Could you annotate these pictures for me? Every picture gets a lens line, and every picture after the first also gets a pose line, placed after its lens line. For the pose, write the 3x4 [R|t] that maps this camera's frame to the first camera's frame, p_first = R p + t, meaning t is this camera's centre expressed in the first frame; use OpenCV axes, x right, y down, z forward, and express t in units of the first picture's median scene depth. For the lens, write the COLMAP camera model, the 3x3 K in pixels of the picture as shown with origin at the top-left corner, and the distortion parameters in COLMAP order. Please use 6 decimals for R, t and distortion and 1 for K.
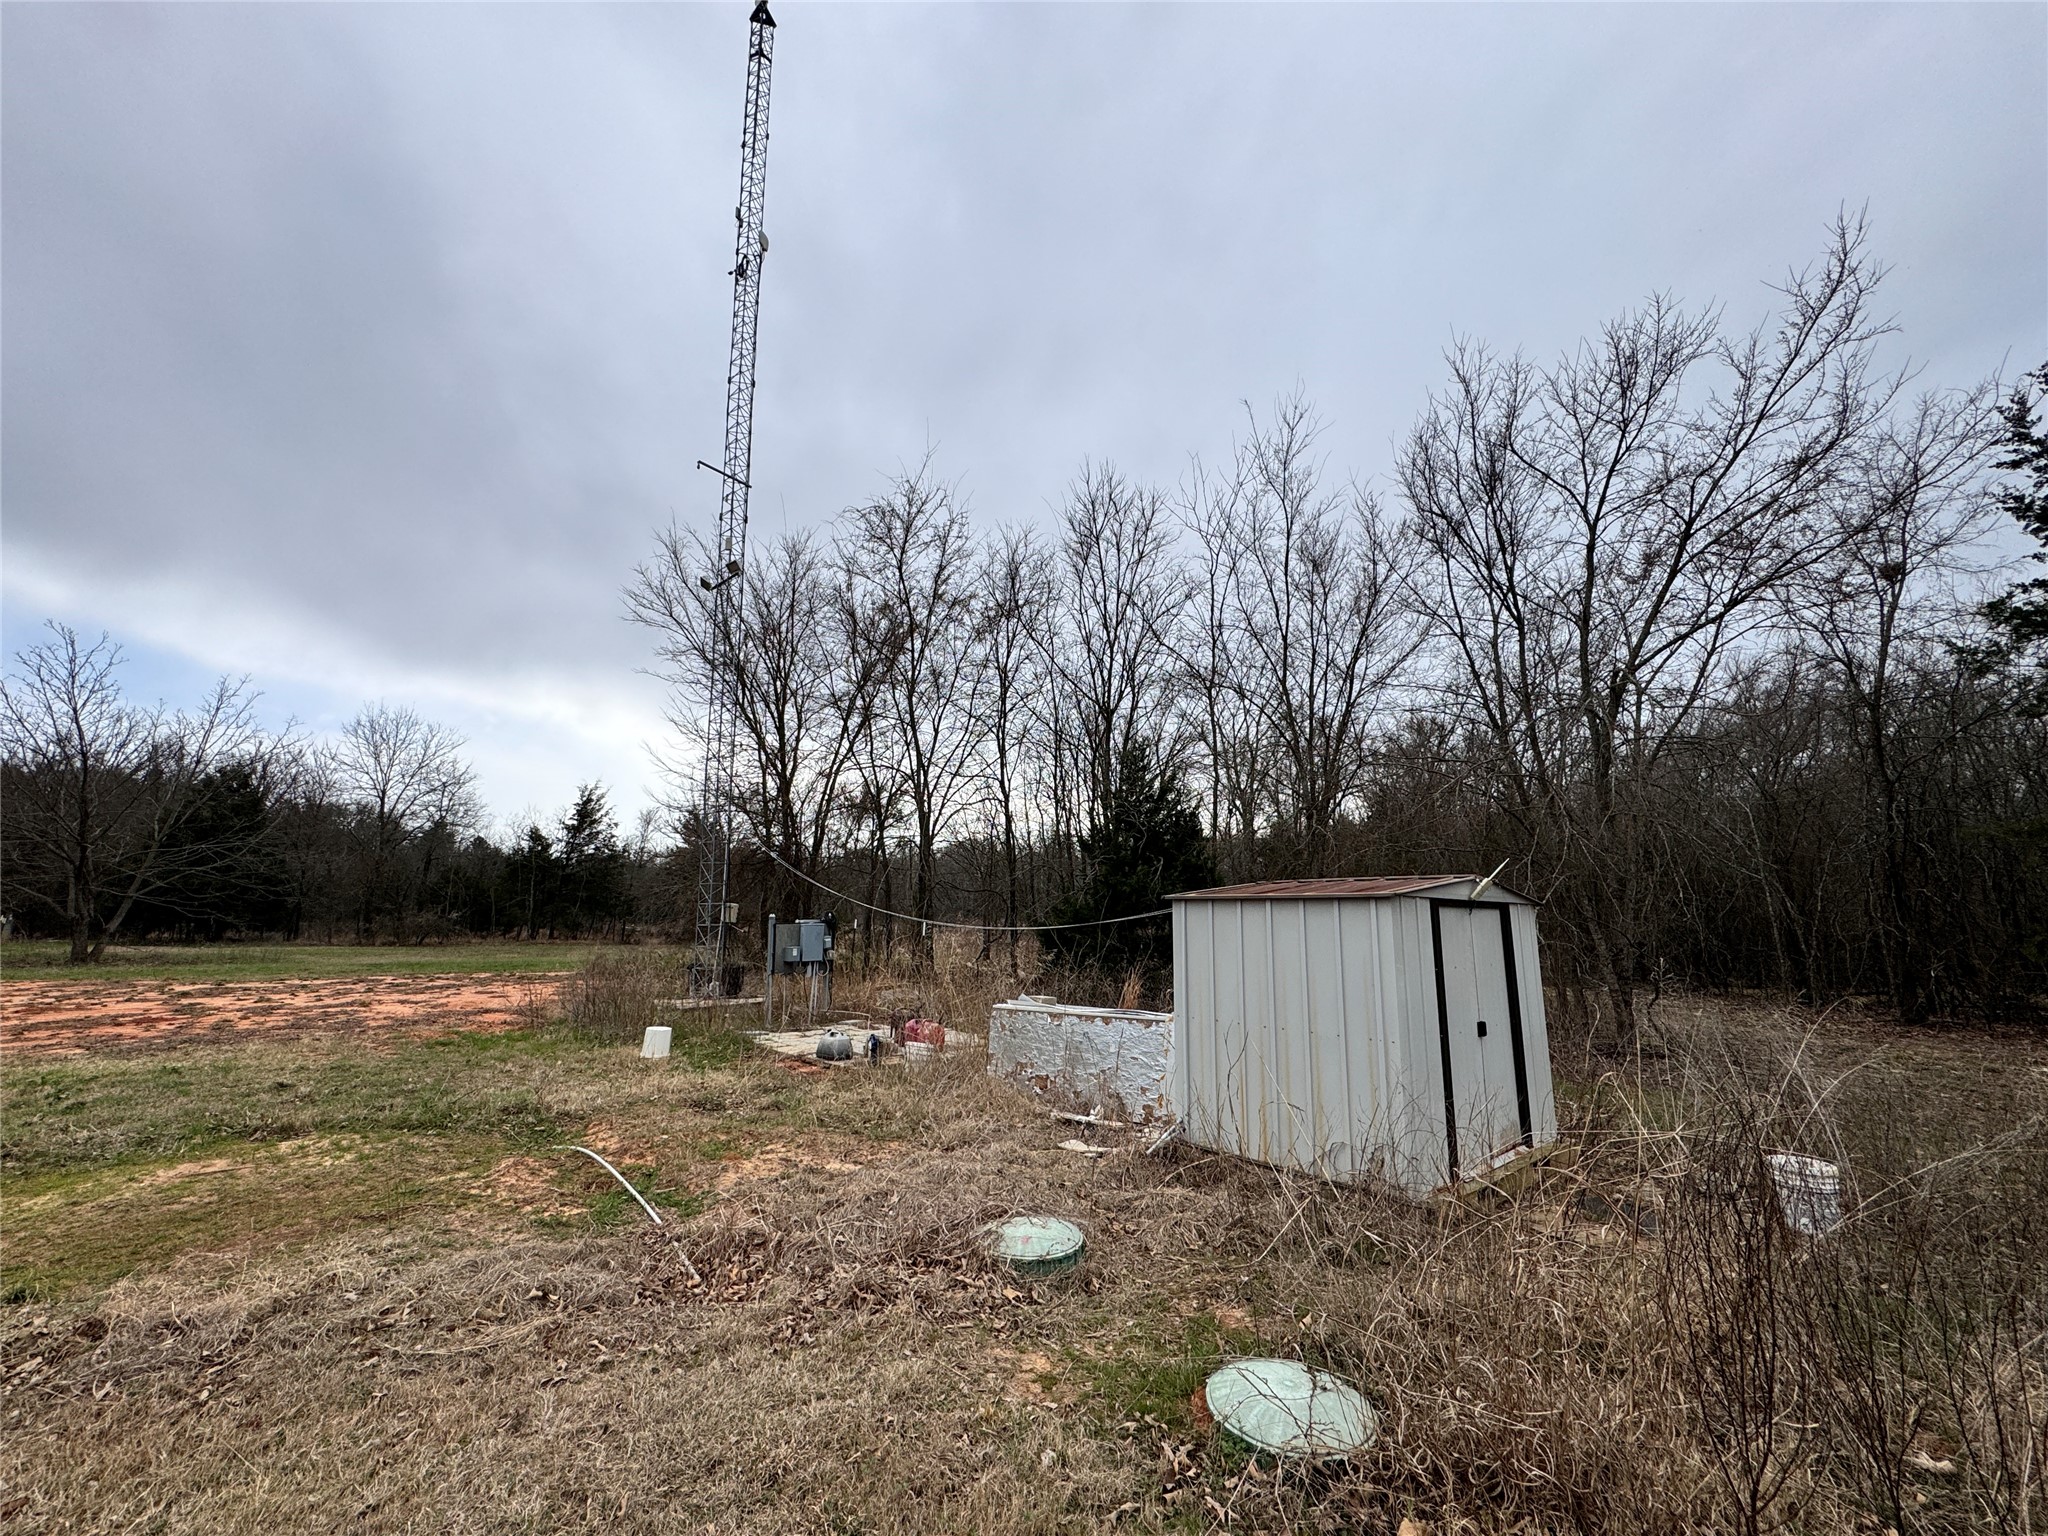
lens RADIAL K [[818.0, 0, 1023.1], [0, 818.0, 766.8], [0, 0, 1]] dist [-0.002581, 0.000559]
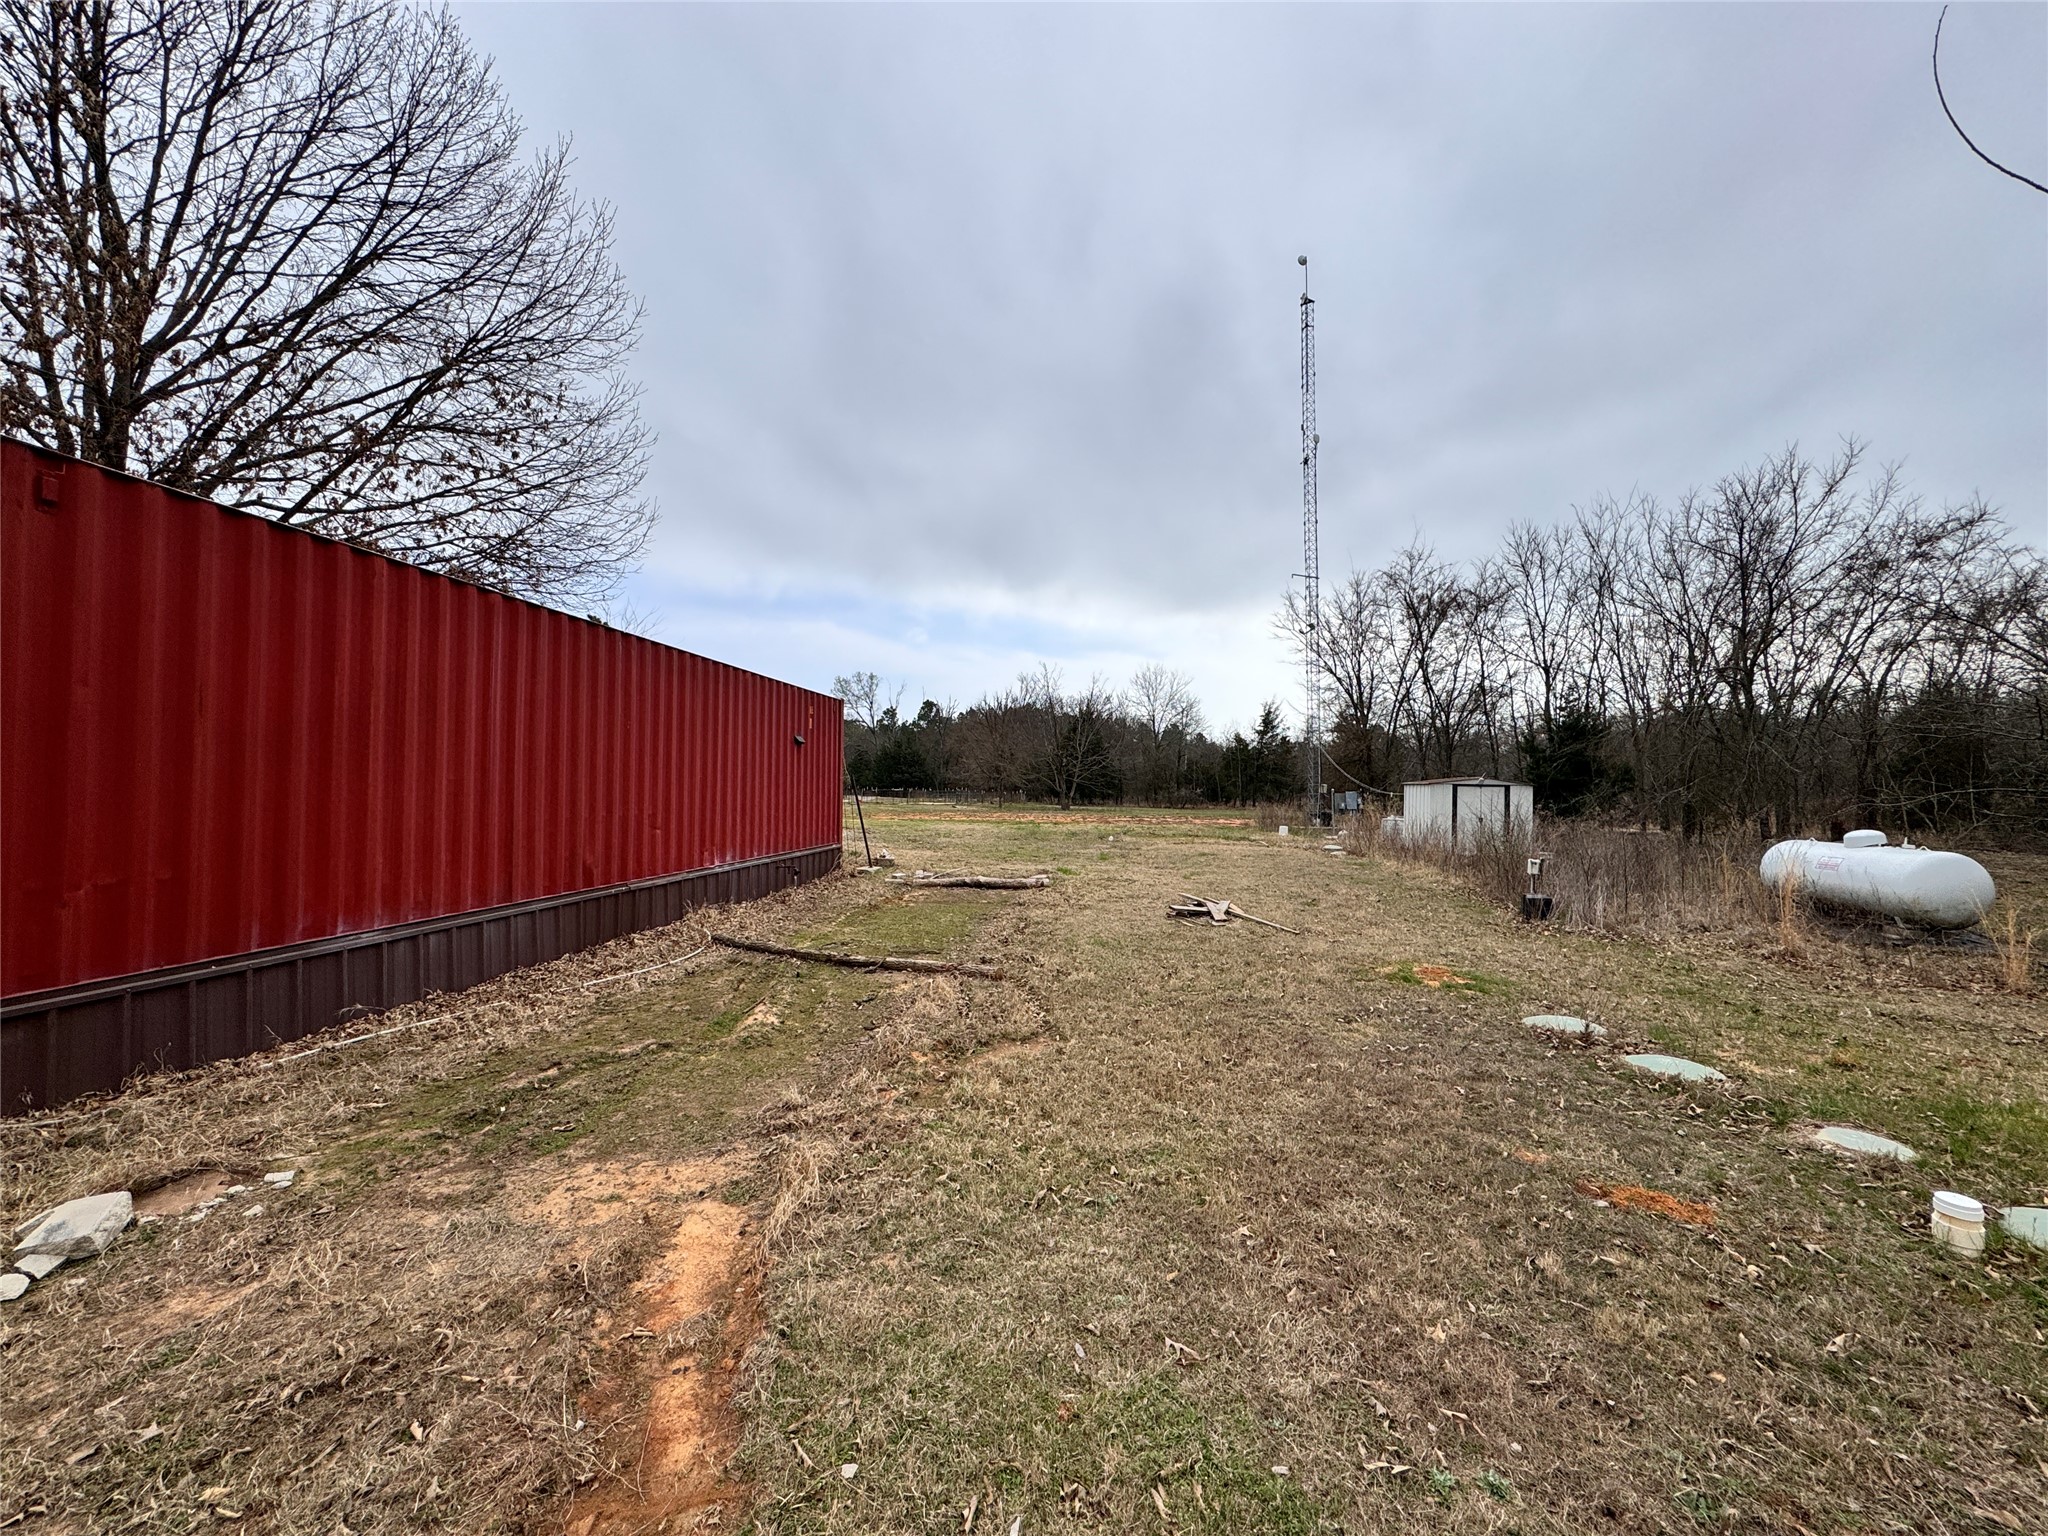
lens RADIAL K [[818.0, 0, 1027.3], [0, 818.0, 768.1], [0, 0, 1]] dist [-0.002581, 0.000559]
pose [[0.703840, -0.016444, -0.710168, 0.547885], [0.121554, 0.987775, 0.097598, -0.158133], [0.699881, -0.155017, 0.697234, -0.914706]]
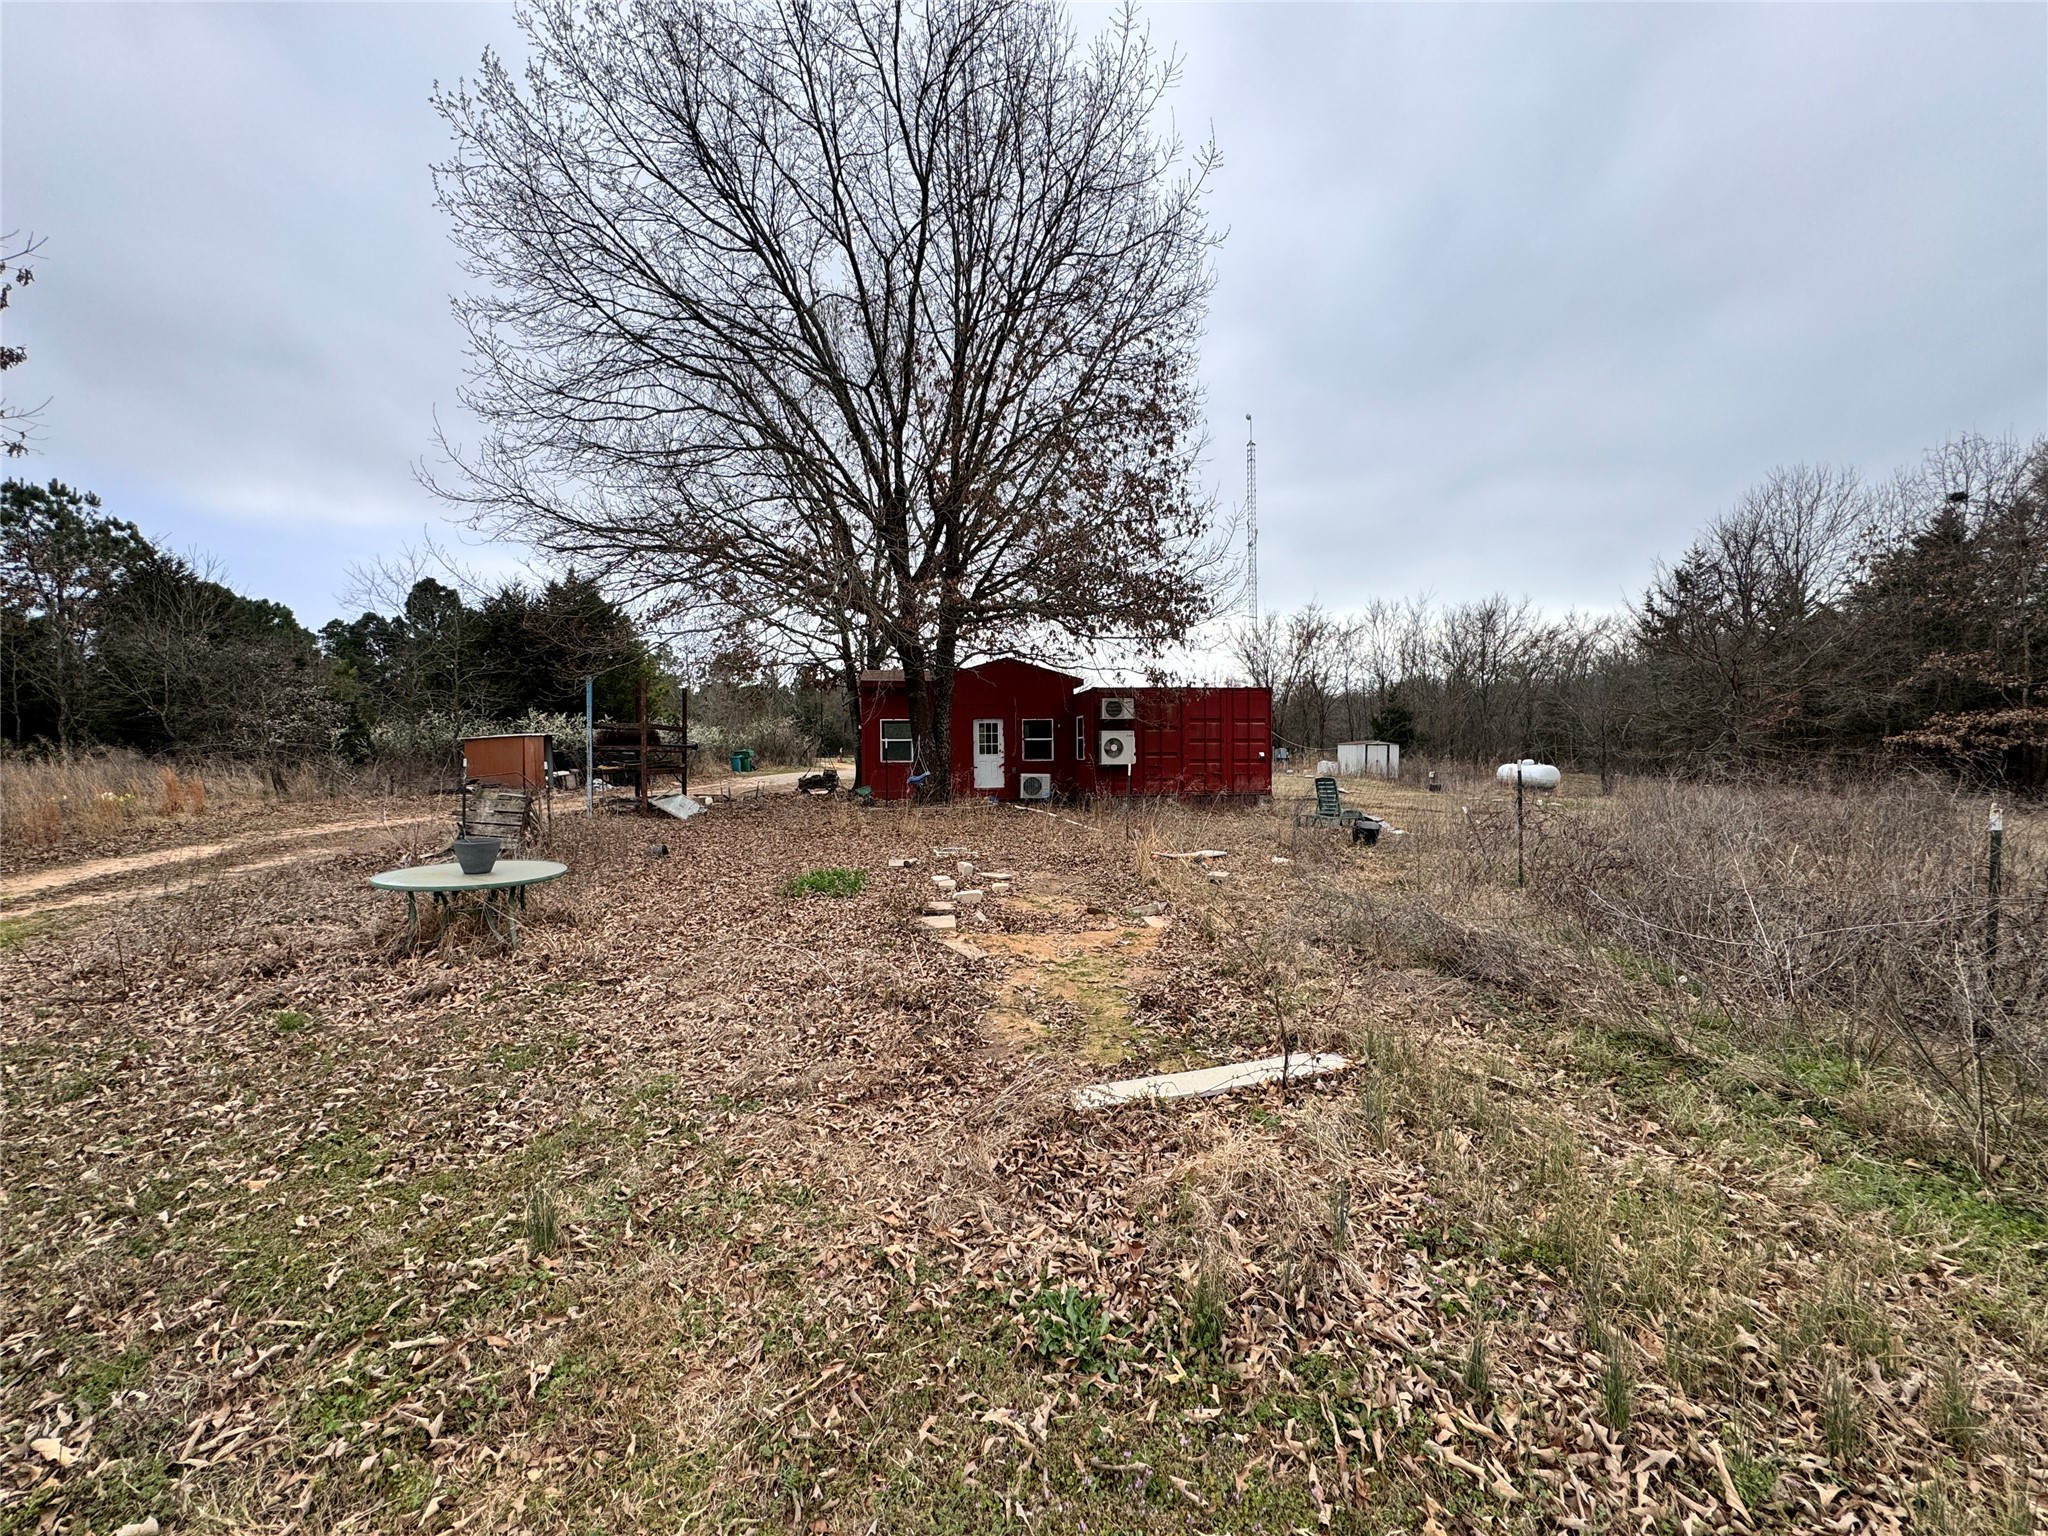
lens RADIAL K [[818.0, 0, 1018.2], [0, 818.0, 770.7], [0, 0, 1]] dist [-0.002581, 0.000559]
pose [[0.852541, 0.005421, -0.522633, 0.538459], [0.105570, 0.977550, 0.182349, -0.422097], [0.511888, -0.210634, 0.832829, -2.245408]]
